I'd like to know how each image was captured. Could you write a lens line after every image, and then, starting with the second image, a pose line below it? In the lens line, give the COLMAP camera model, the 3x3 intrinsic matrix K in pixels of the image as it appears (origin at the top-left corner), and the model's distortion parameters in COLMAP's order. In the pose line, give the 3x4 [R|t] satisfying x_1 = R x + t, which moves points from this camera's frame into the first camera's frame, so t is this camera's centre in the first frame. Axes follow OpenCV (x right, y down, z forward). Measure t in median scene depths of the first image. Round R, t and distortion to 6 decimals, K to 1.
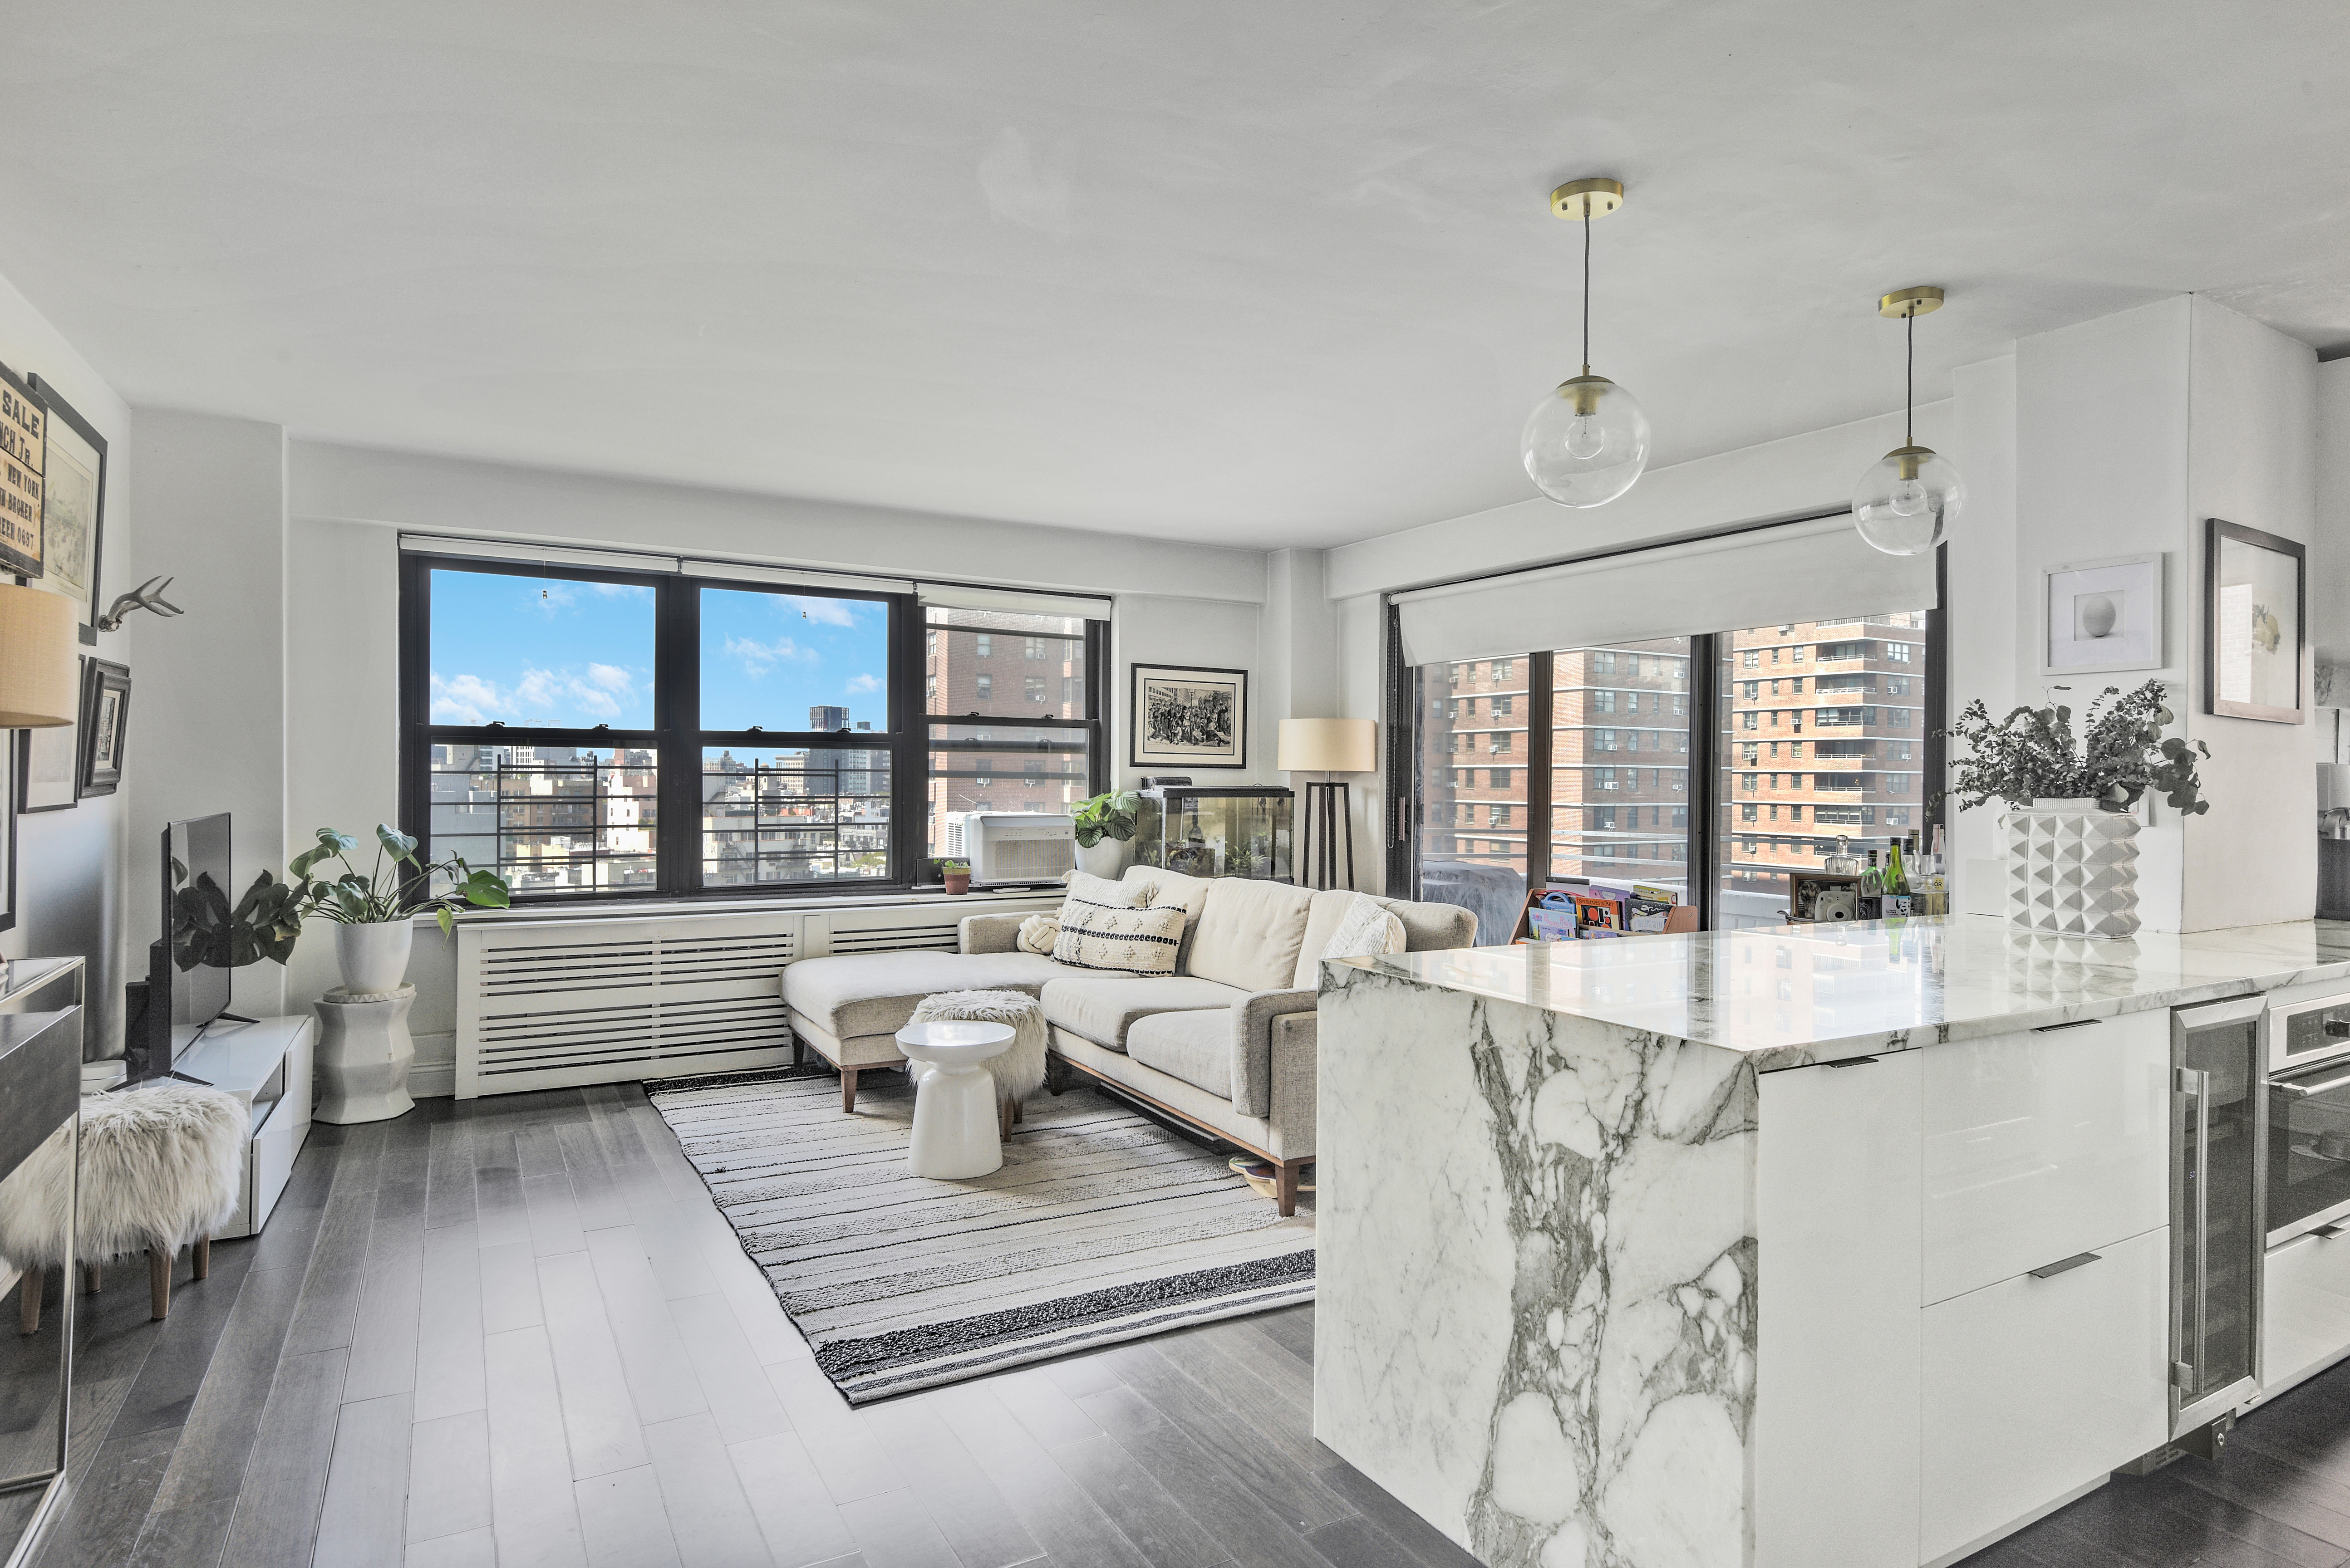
lens RADIAL K [[1255.4, 0, 1175.0], [0, 1255.4, 784.0], [0, 0, 1]] dist [0.000278, 0.000132]
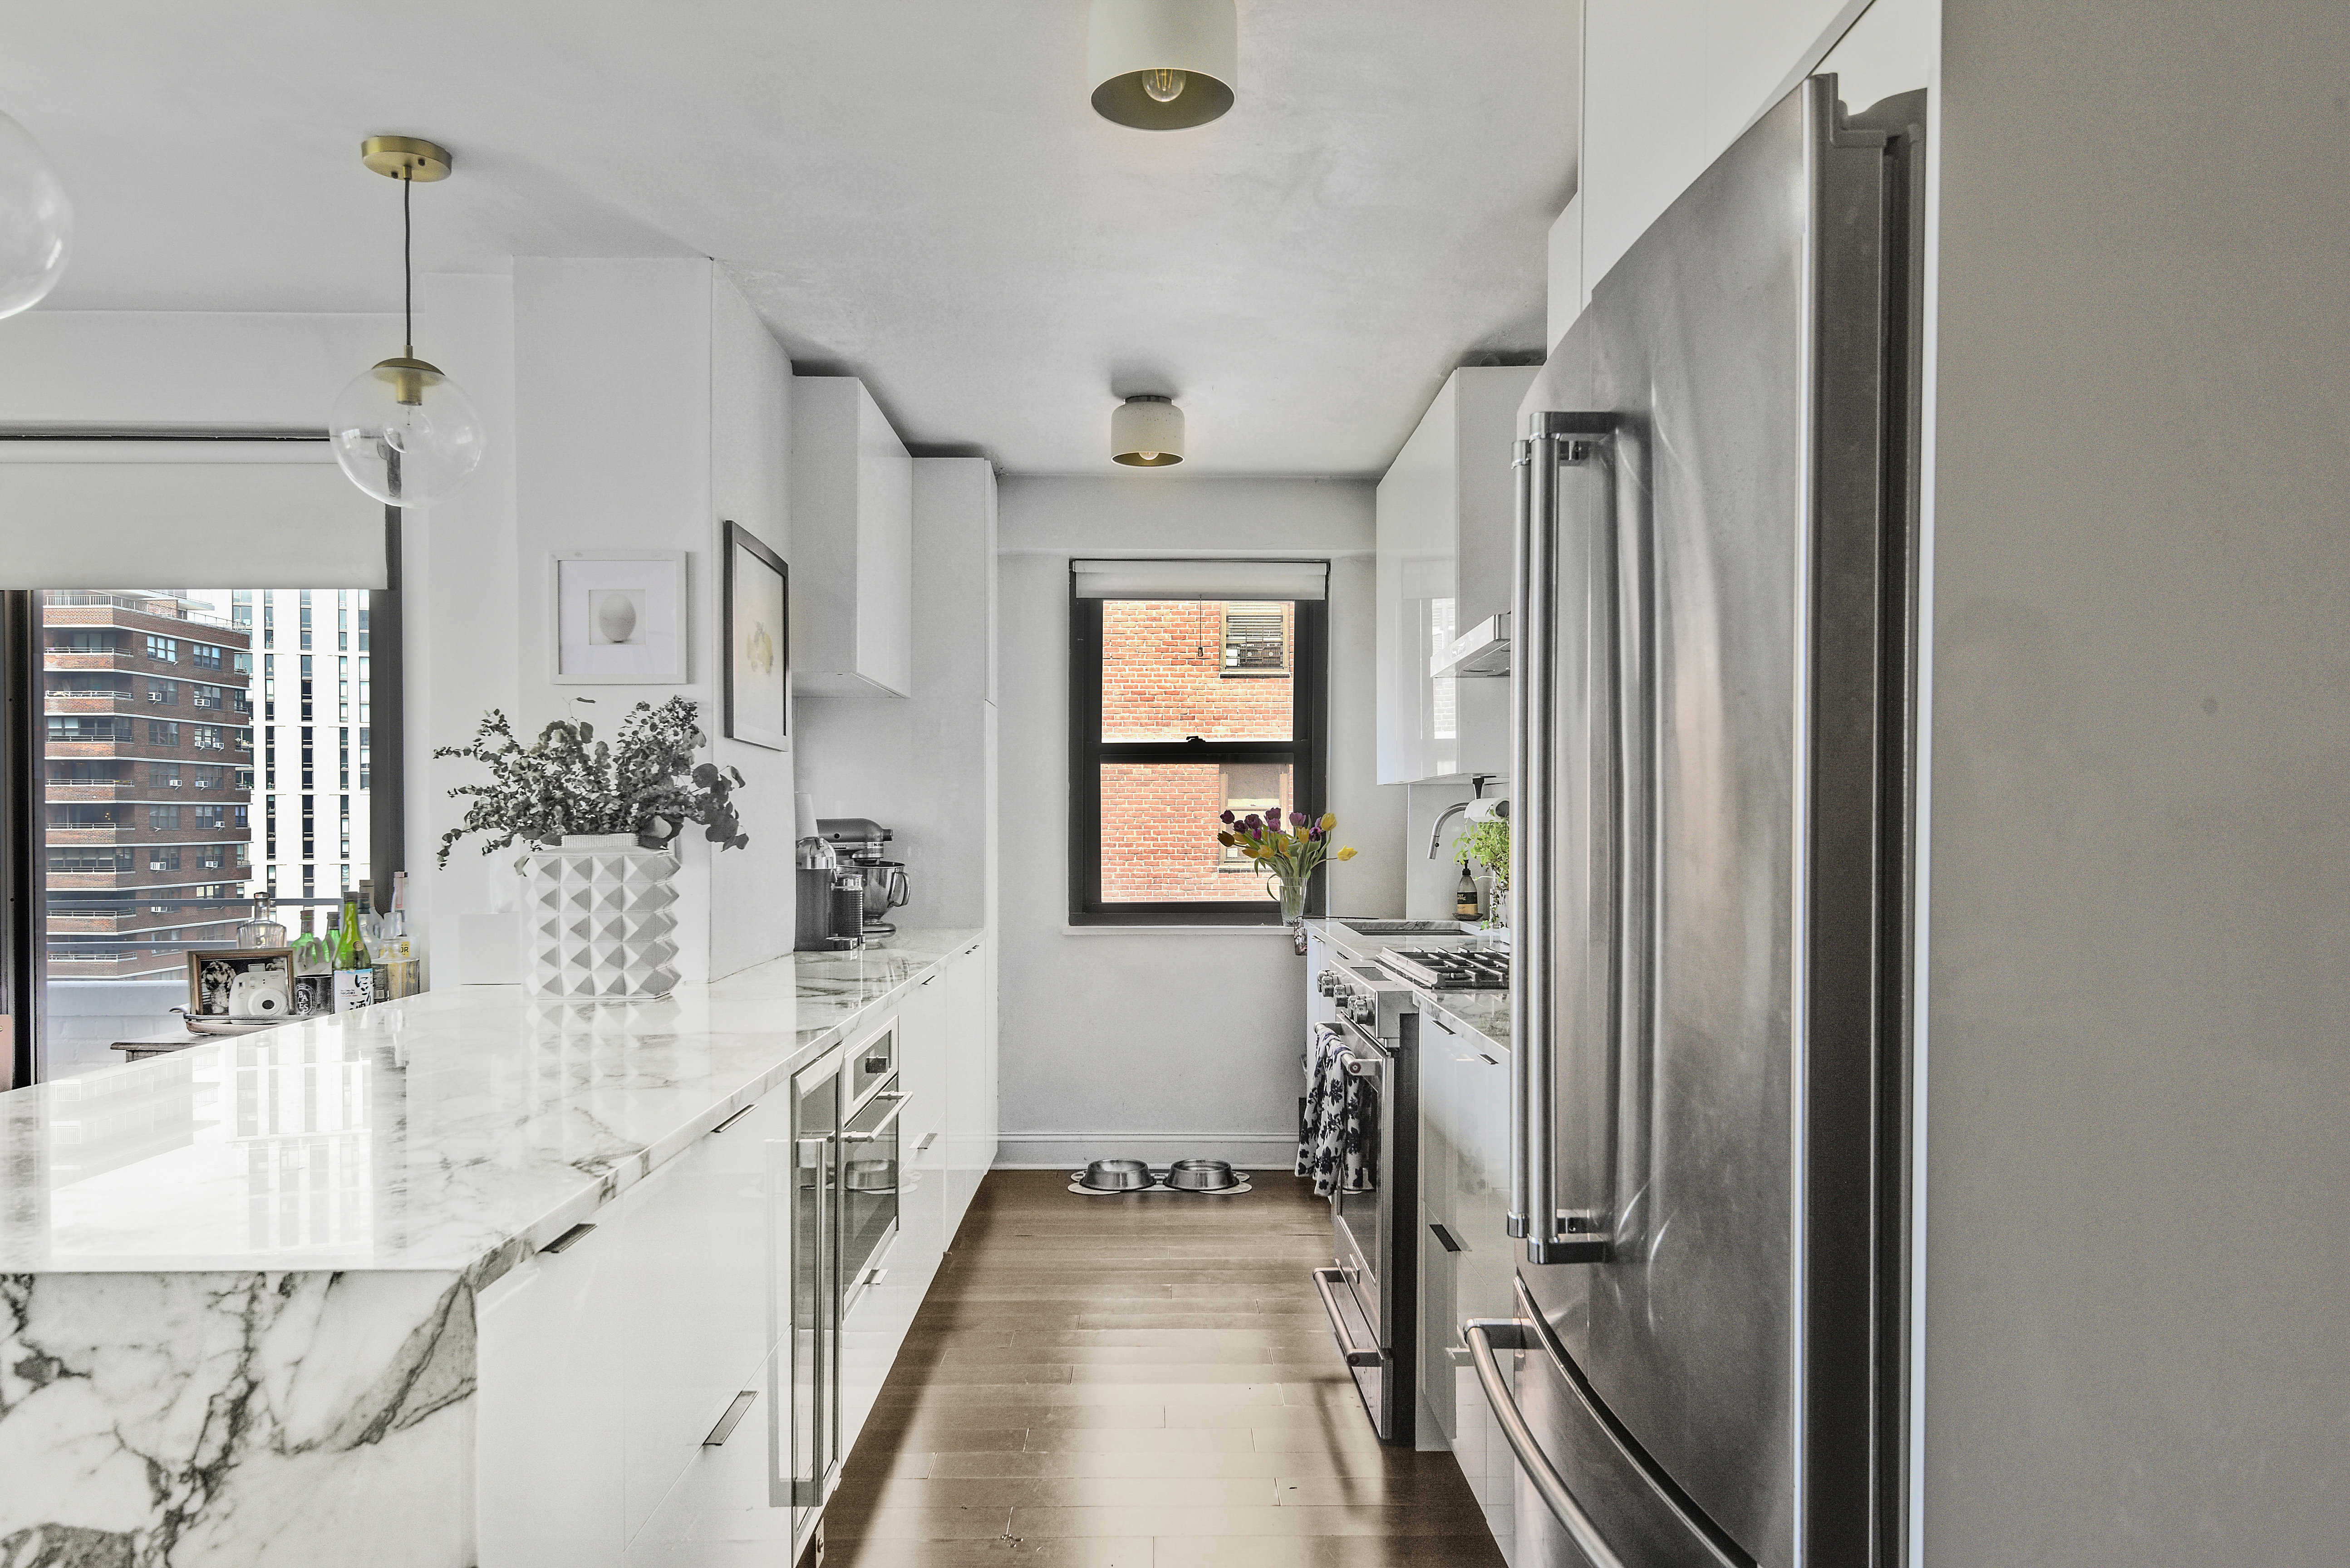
lens RADIAL K [[1588.6, 0, 1175.4], [0, 1588.6, 824.5], [0, 0, 1]] dist [0.031481, -0.033045]
pose [[0.480315, -0.018837, 0.876894, -0.028654], [0.015441, 0.999796, 0.013019, -0.003055], [-0.876960, 0.007287, 0.480508, 0.171011]]
